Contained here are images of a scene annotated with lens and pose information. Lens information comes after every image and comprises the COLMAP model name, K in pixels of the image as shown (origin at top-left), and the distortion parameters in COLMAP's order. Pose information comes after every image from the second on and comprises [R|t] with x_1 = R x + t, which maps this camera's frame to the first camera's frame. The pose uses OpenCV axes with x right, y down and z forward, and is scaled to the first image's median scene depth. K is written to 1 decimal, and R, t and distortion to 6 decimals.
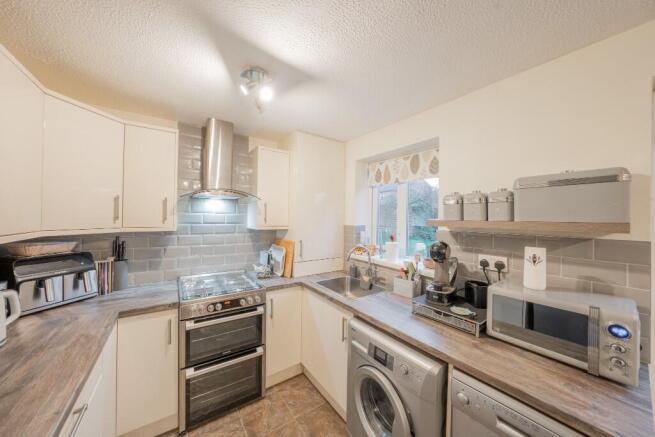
lens RADIAL K [[224.8, 0, 327.5], [0, 224.8, 218.5], [0, 0, 1]] dist [-0.016350, 0.000062]
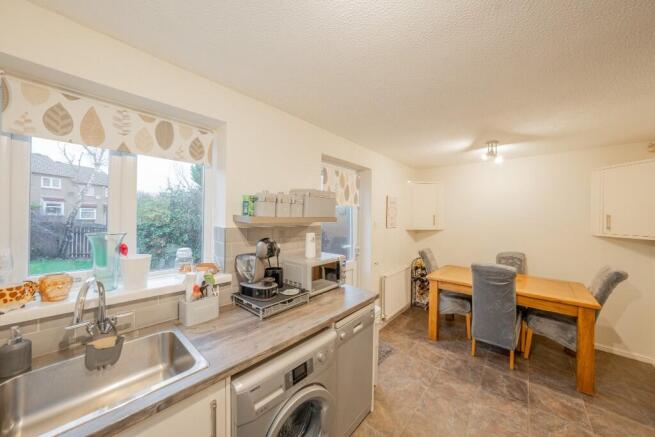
lens RADIAL K [[224.8, 0, 327.5], [0, 224.8, 218.5], [0, 0, 1]] dist [-0.016350, 0.000062]
pose [[-0.223453, -0.015345, 0.974594, -0.429294], [-0.004909, 0.999881, 0.014617, -0.000663], [-0.974702, -0.001518, -0.223502, 0.748309]]
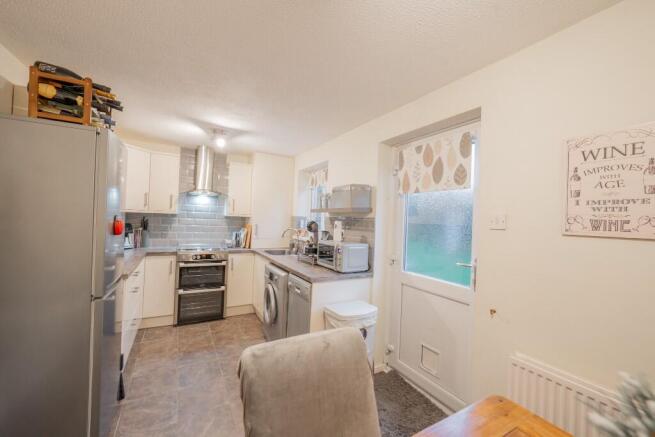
lens RADIAL K [[259.1, 0, 327.5], [0, 259.1, 218.5], [0, 0, 1]] dist [0.000286, -0.000061]
pose [[0.995486, 0.025648, -0.091376, 0.629634], [-0.026546, 0.999610, -0.008625, 0.076148], [0.091119, 0.011012, 0.995779, -0.844468]]
